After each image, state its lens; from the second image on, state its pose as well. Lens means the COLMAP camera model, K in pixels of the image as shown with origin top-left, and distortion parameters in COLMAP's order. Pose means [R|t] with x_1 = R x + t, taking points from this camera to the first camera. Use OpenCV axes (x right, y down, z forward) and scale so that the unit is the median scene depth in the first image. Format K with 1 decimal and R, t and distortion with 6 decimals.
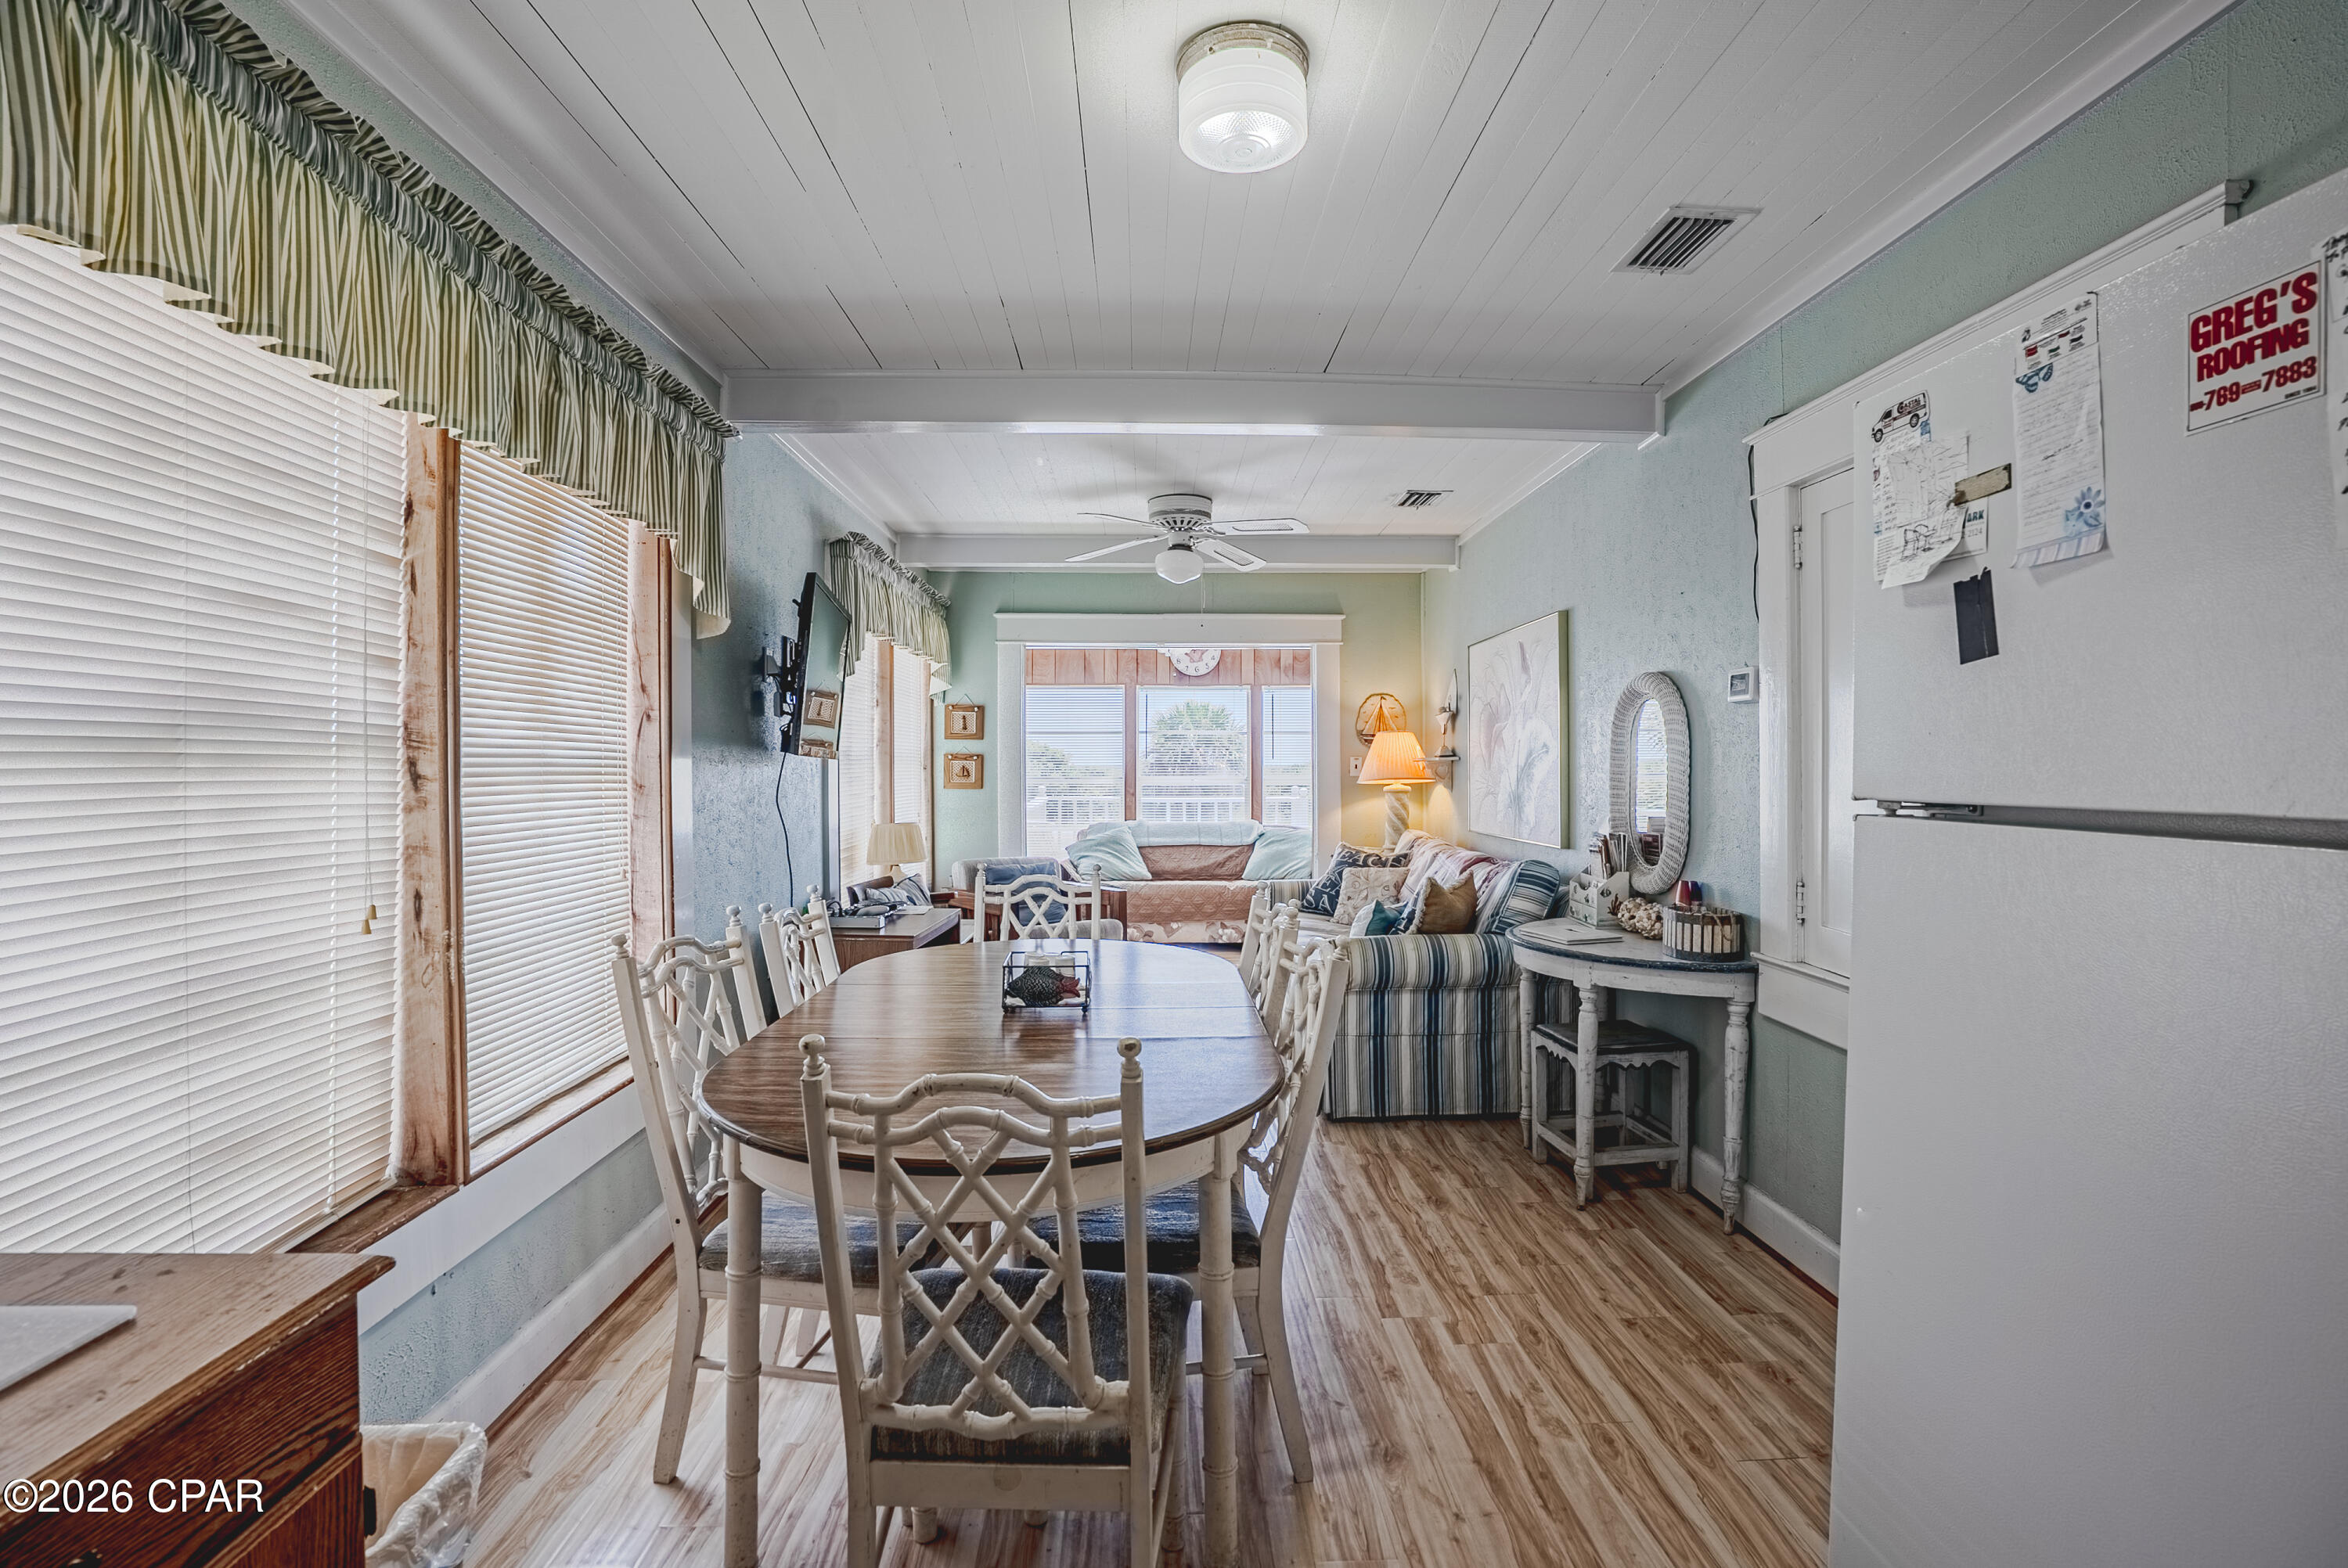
lens RADIAL K [[1100.7, 0, 1174.0], [0, 1100.7, 784.0], [0, 0, 1]] dist [-0.070833, 0.028692]
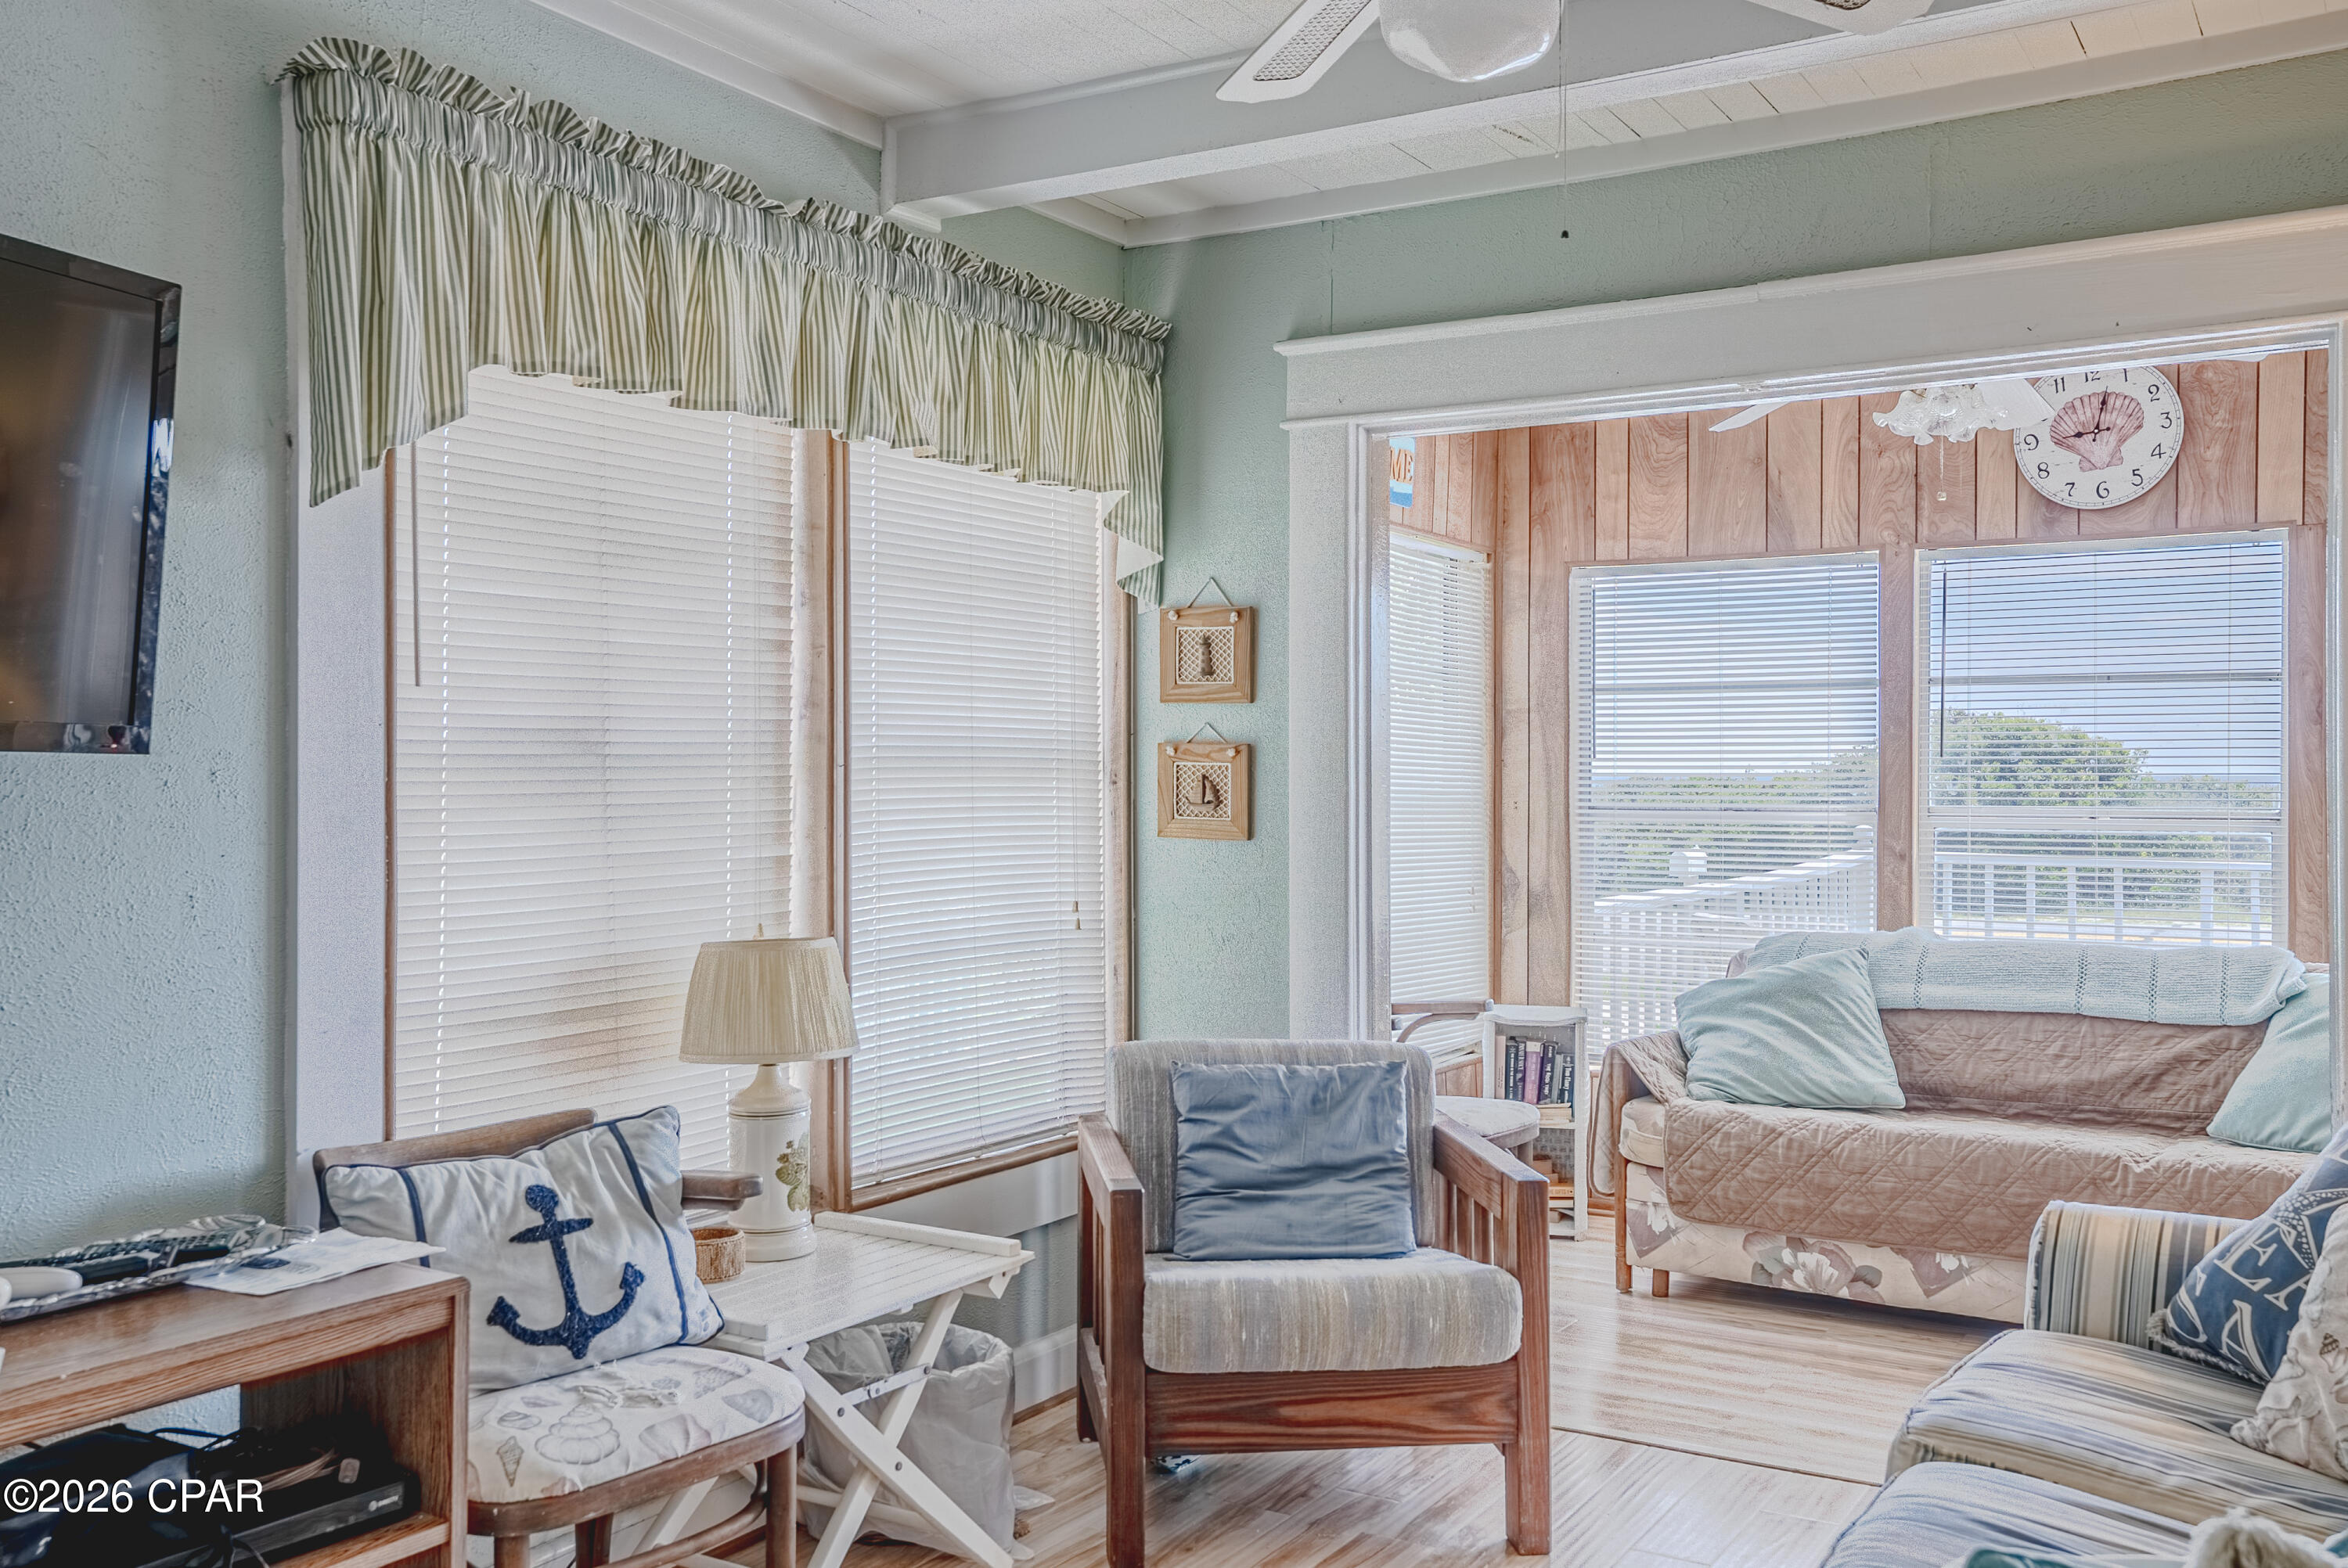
lens RADIAL K [[2065.1, 0, 1174.0], [0, 2065.1, 784.0], [0, 0, 1]] dist [0.051110, 0.008377]
pose [[0.847639, 0.003831, -0.530559, 0.134512], [-0.010532, 0.999898, -0.009606, -0.005495], [0.530469, 0.013731, 0.847593, 0.347213]]
